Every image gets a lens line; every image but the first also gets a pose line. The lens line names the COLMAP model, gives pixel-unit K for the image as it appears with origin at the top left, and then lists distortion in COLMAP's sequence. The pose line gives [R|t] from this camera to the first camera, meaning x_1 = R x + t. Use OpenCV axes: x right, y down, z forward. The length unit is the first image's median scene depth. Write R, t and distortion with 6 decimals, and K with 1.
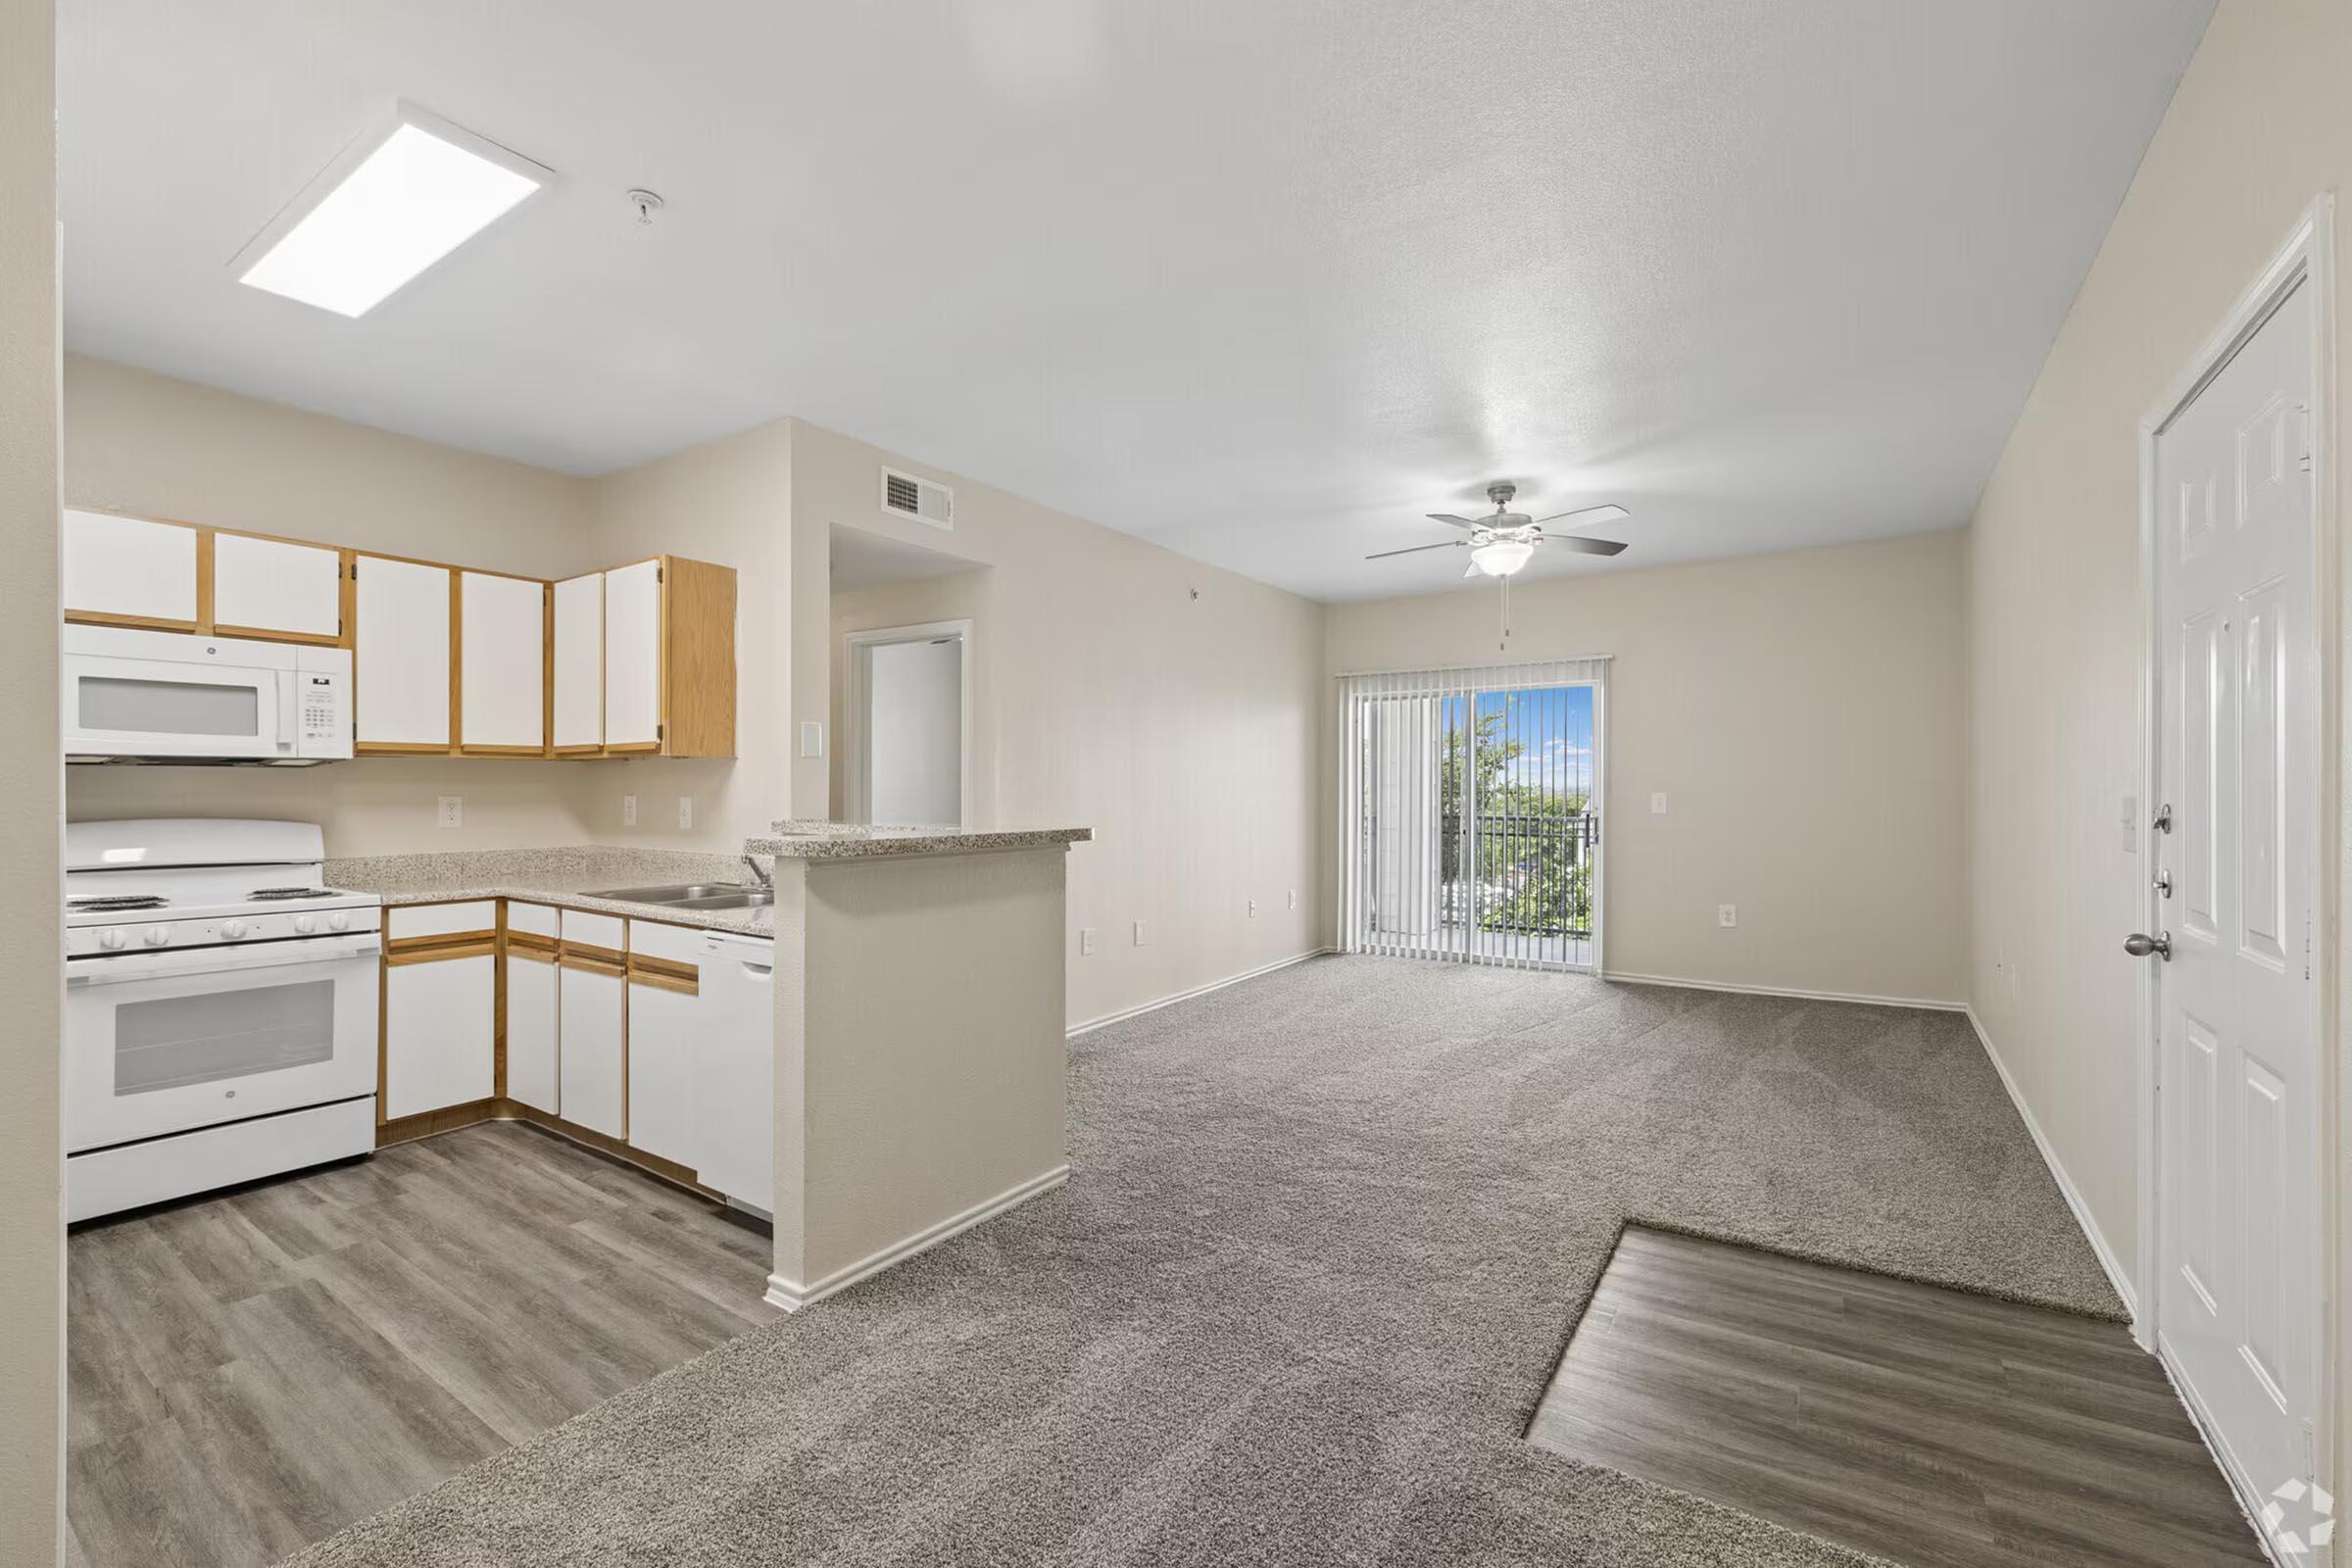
lens RADIAL K [[979.4, 0, 1163.9], [0, 979.4, 776.7], [0, 0, 1]] dist [0.001251, -0.000450]
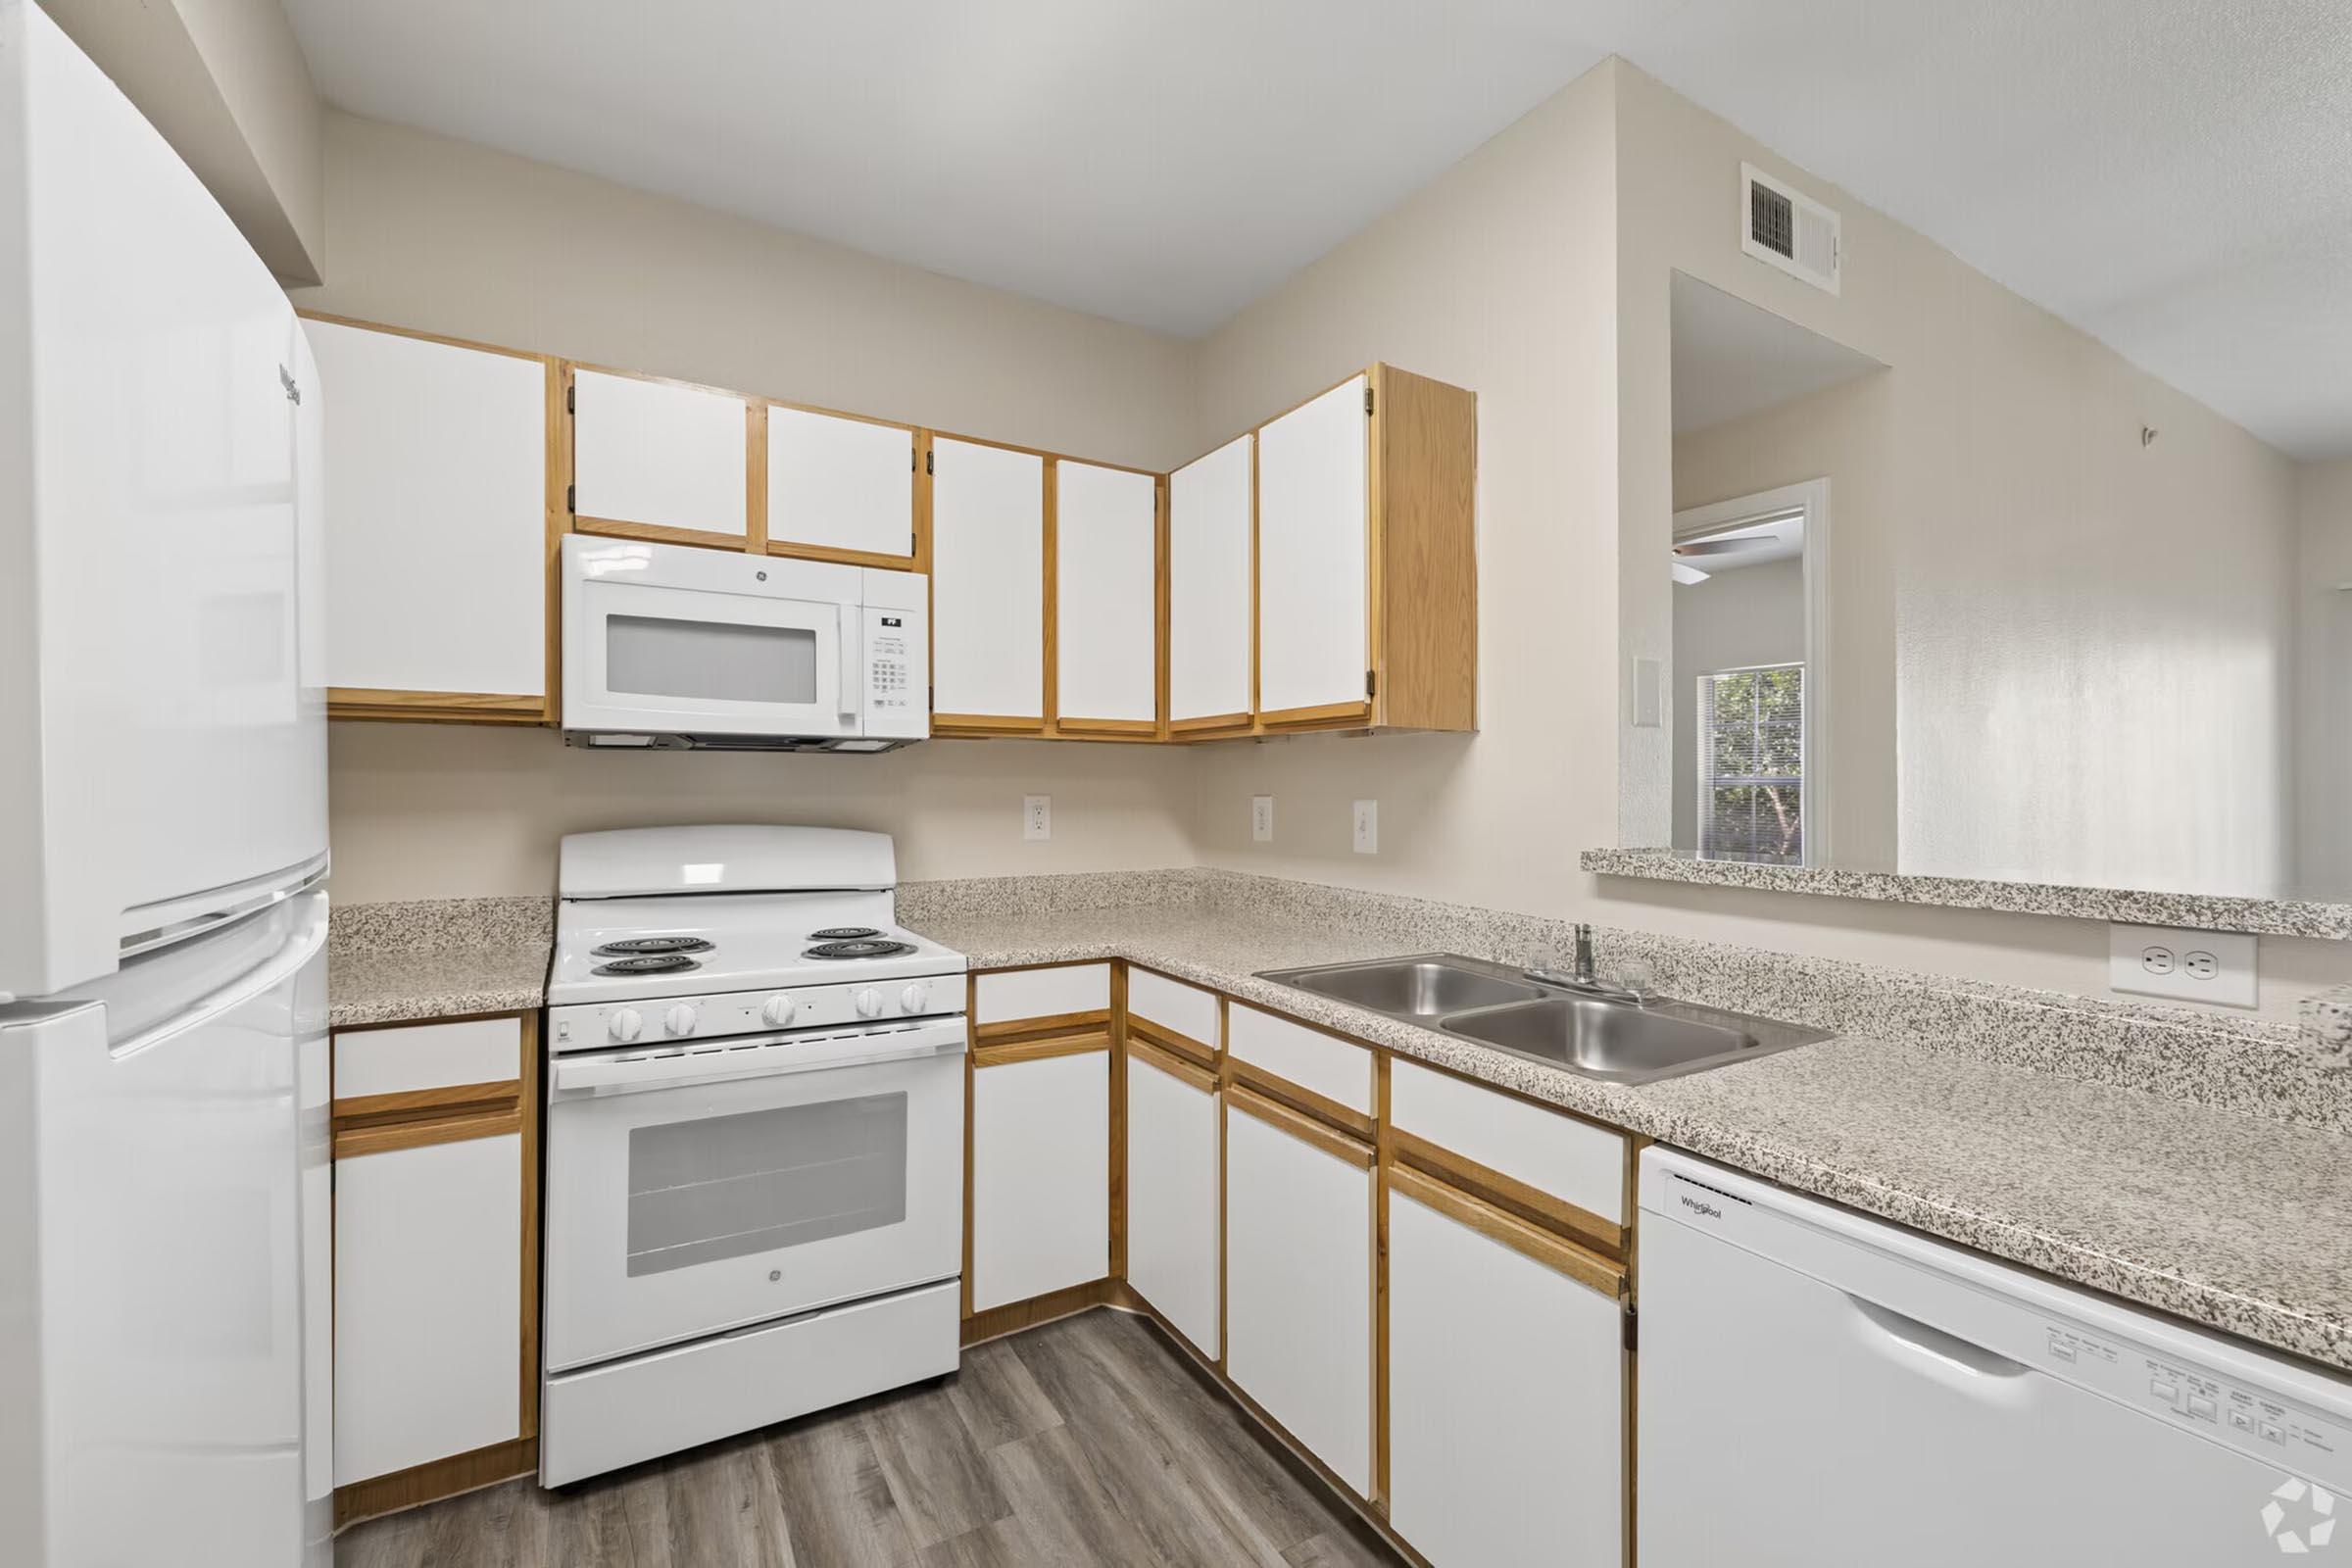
lens RADIAL K [[979.4, 0, 1169.2], [0, 979.4, 774.2], [0, 0, 1]] dist [0.001251, -0.000450]
pose [[0.904316, -0.000410, -0.426864, -0.403291], [-0.000120, 0.999999, -0.001215, 0.006681], [0.426865, 0.001150, 0.904315, 0.476550]]
